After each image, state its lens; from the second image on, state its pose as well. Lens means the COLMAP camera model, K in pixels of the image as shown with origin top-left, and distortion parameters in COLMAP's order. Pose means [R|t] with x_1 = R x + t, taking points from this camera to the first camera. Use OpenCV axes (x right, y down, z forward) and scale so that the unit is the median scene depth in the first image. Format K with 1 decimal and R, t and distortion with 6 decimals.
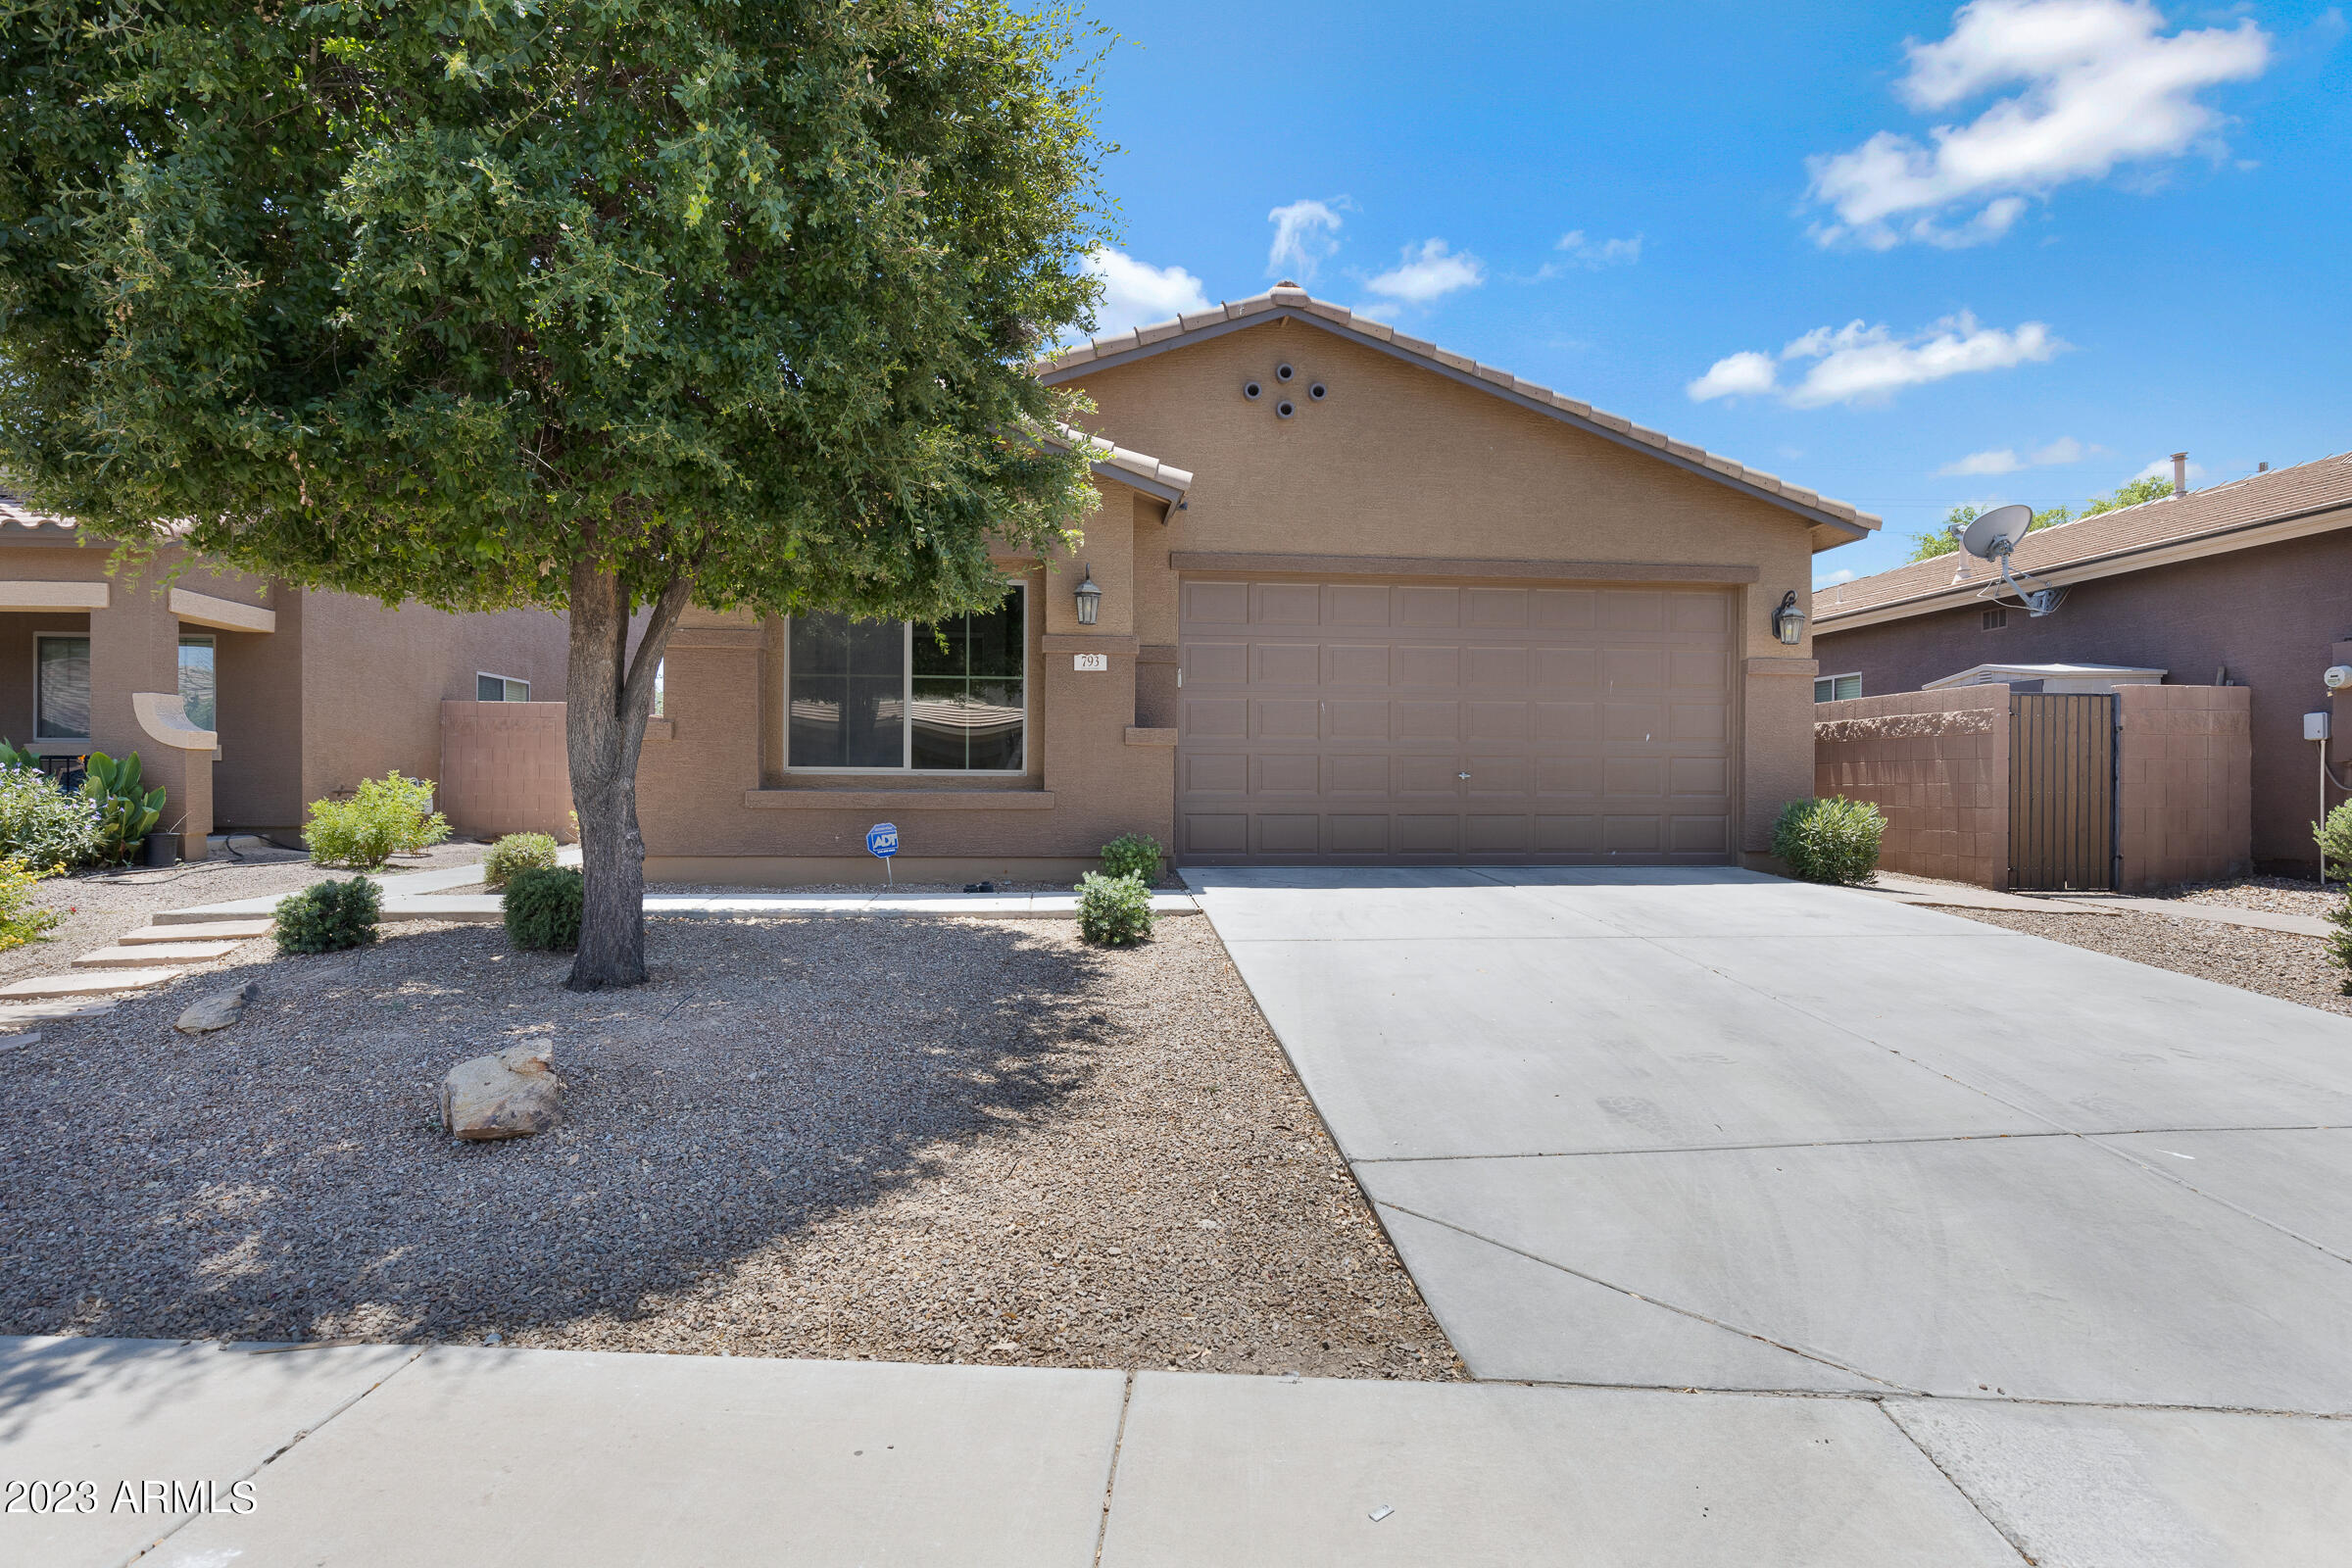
lens RADIAL K [[1271.3, 0, 1176.0], [0, 1271.3, 784.0], [0, 0, 1]] dist [-0.002136, -0.000785]
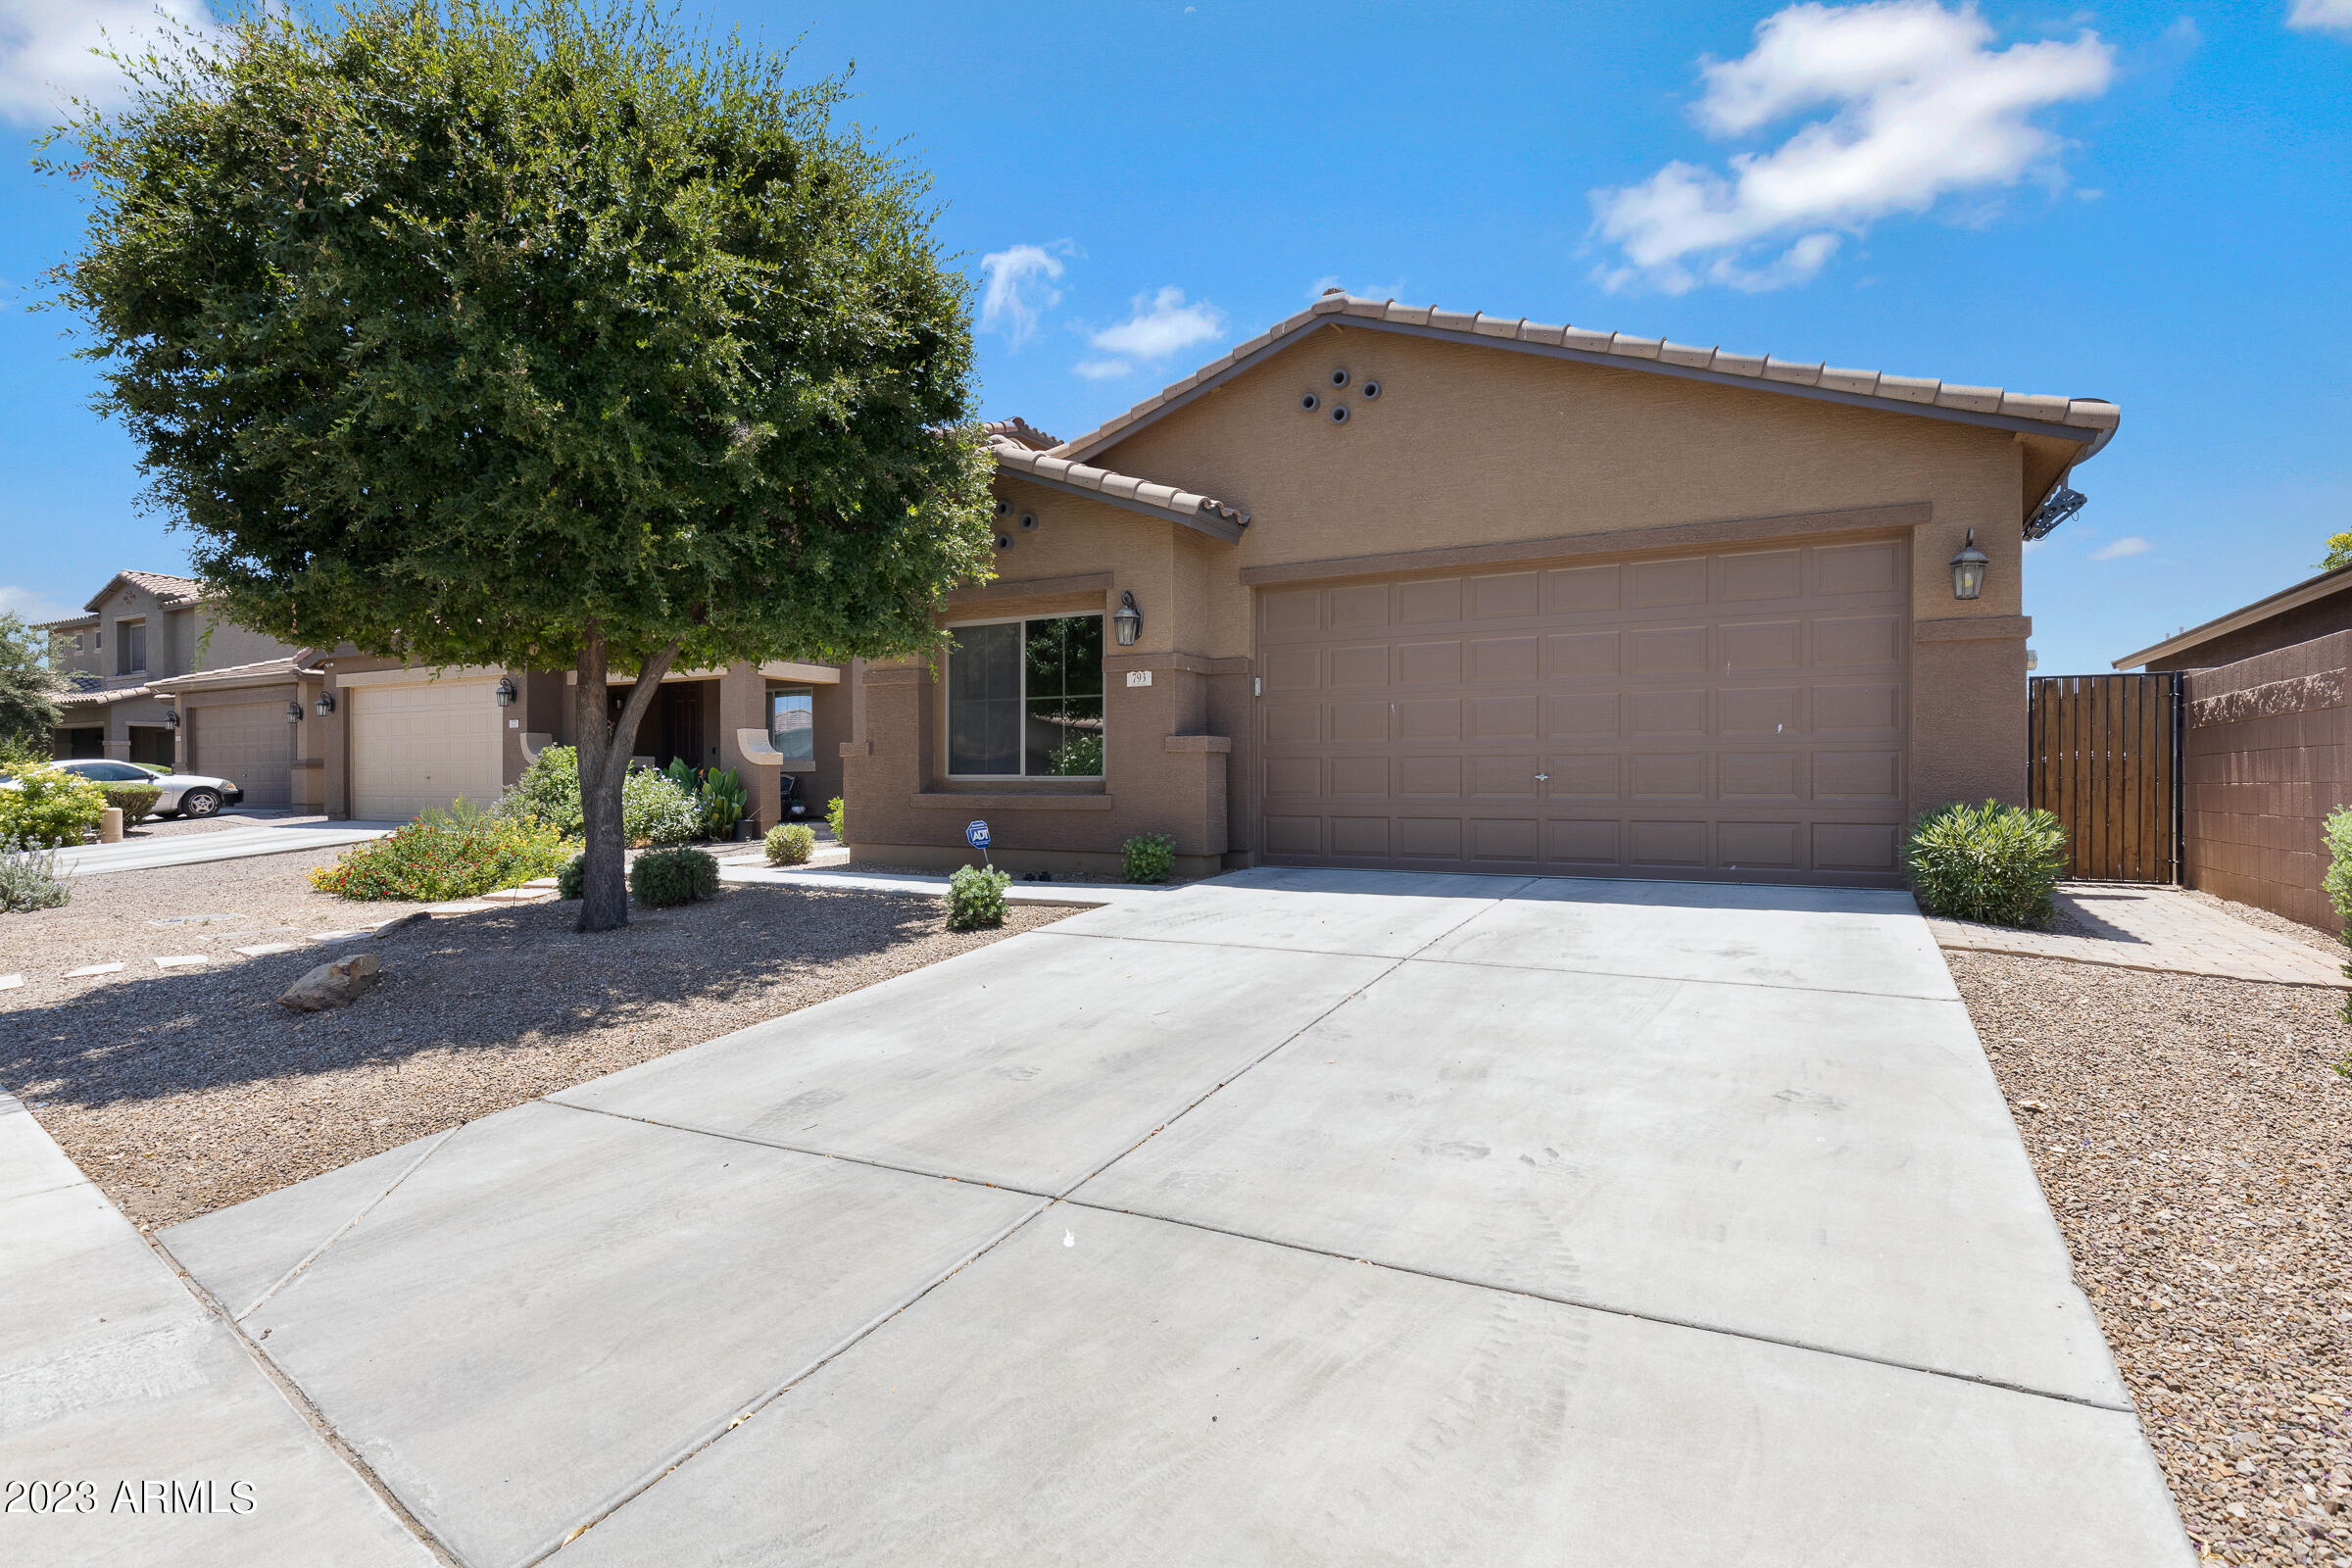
lens RADIAL K [[1189.7, 0, 1186.1], [0, 1189.7, 771.7], [0, 0, 1]] dist [-0.001813, -0.000966]
pose [[0.815600, -0.010317, -0.578524, 0.529756], [0.005866, 0.999937, -0.009563, -0.003945], [0.578586, 0.004406, 0.815609, 0.163735]]
